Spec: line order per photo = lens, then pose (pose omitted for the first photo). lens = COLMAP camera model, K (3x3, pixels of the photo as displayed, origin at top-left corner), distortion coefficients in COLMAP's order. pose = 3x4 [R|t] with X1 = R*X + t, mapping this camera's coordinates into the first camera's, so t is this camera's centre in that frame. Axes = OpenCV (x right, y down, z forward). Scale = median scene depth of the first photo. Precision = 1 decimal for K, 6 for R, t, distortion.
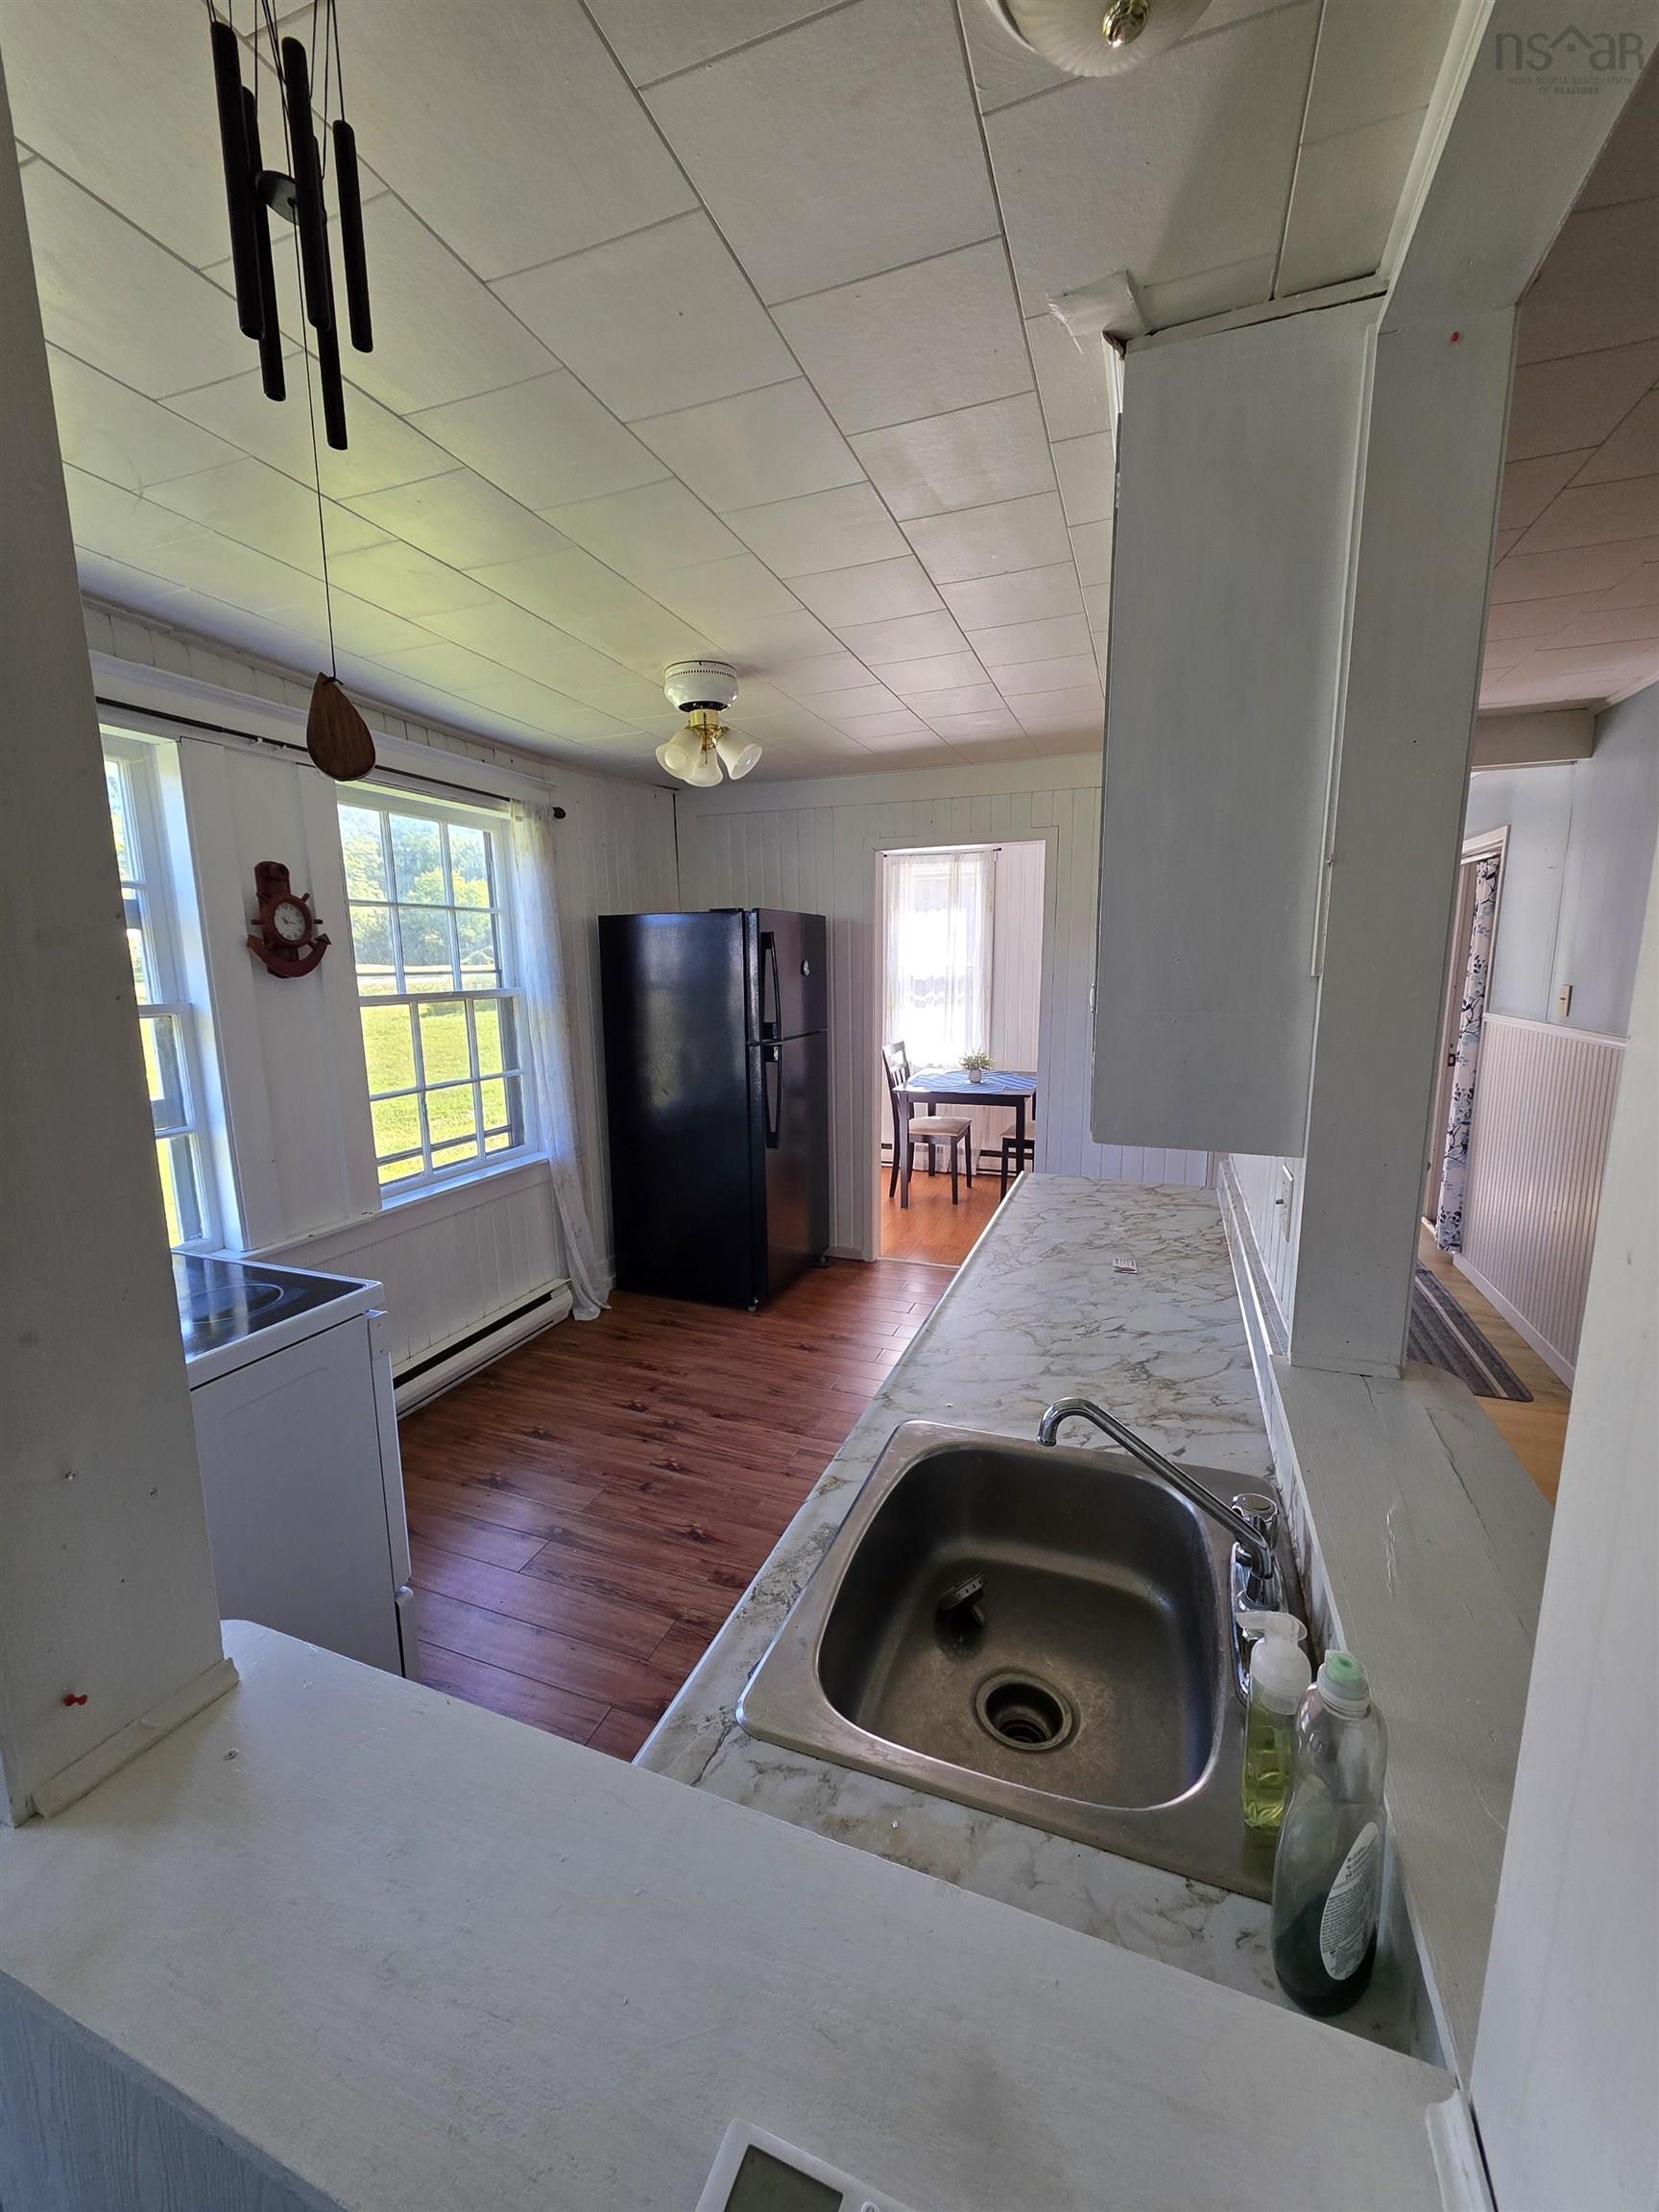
lens RADIAL K [[893.2, 0, 822.6], [0, 893.2, 1108.6], [0, 0, 1]] dist [-0.001320, 0.000232]
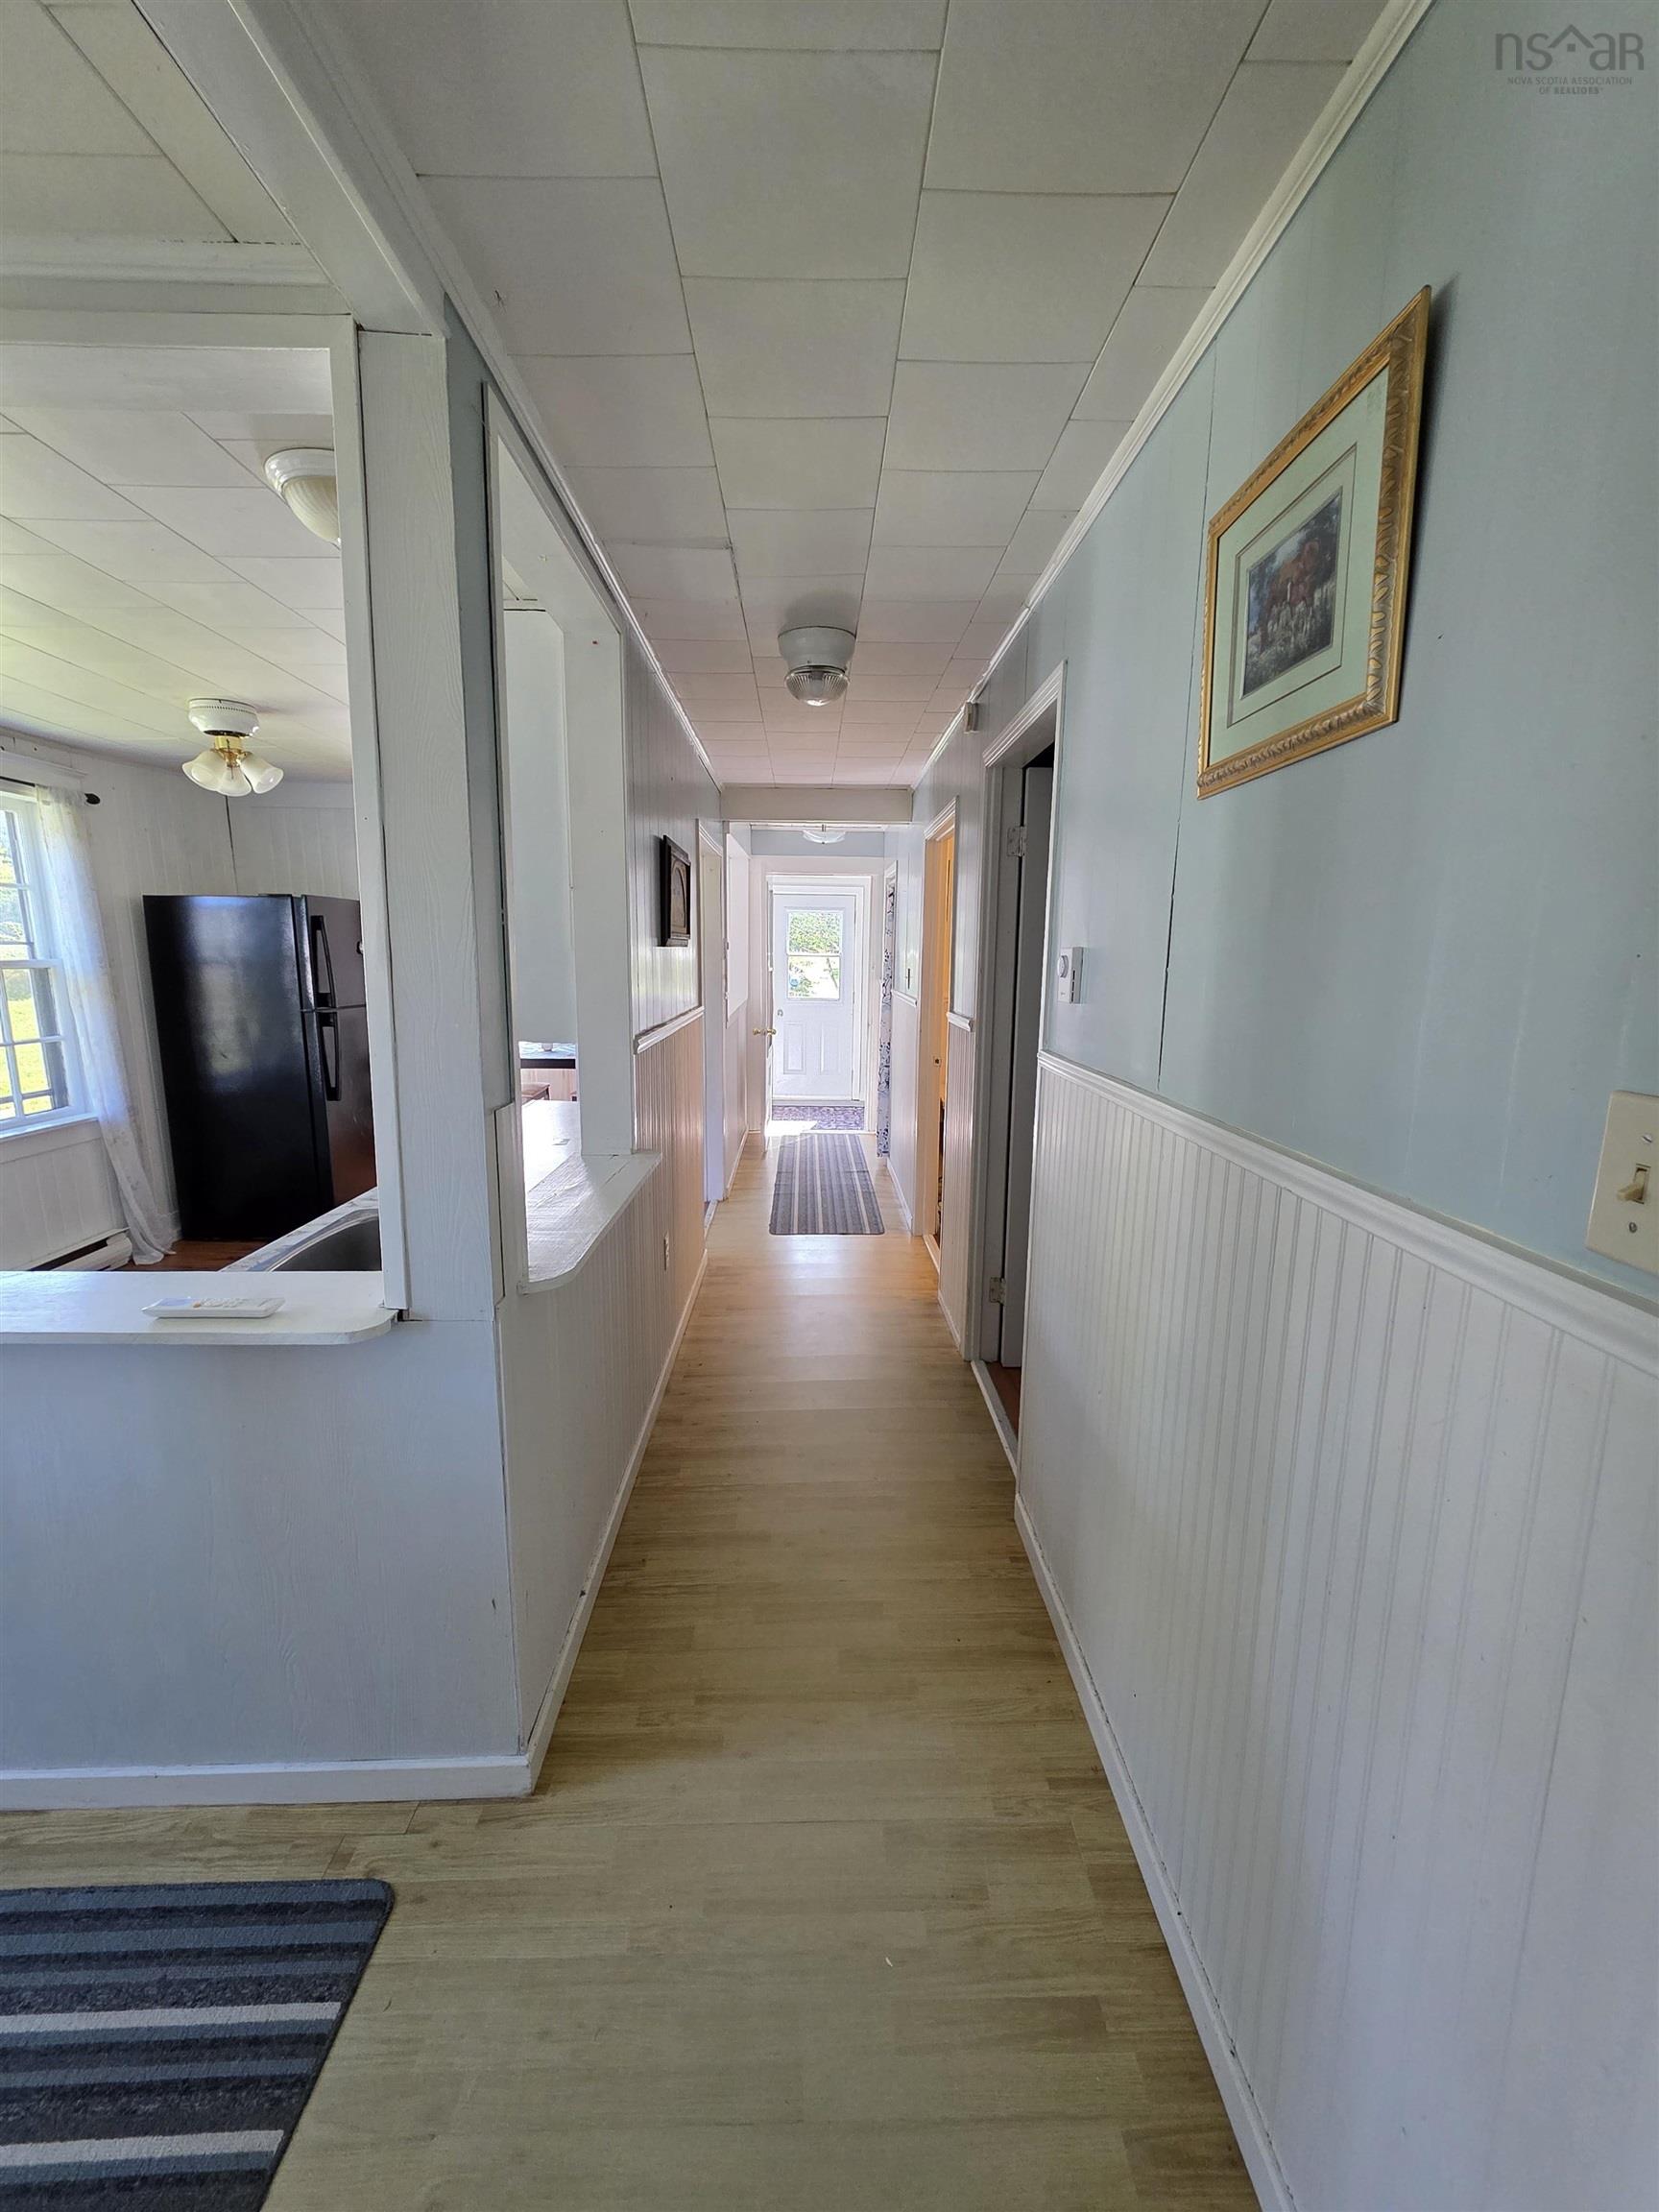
lens RADIAL K [[893.2, 0, 833.1], [0, 893.2, 1107.8], [0, 0, 1]] dist [-0.001320, 0.000232]
pose [[0.925046, -0.046008, 0.377058, 0.113782], [0.044668, 0.998926, 0.012302, 0.071766], [-0.377219, 0.005463, 0.926108, -0.349053]]
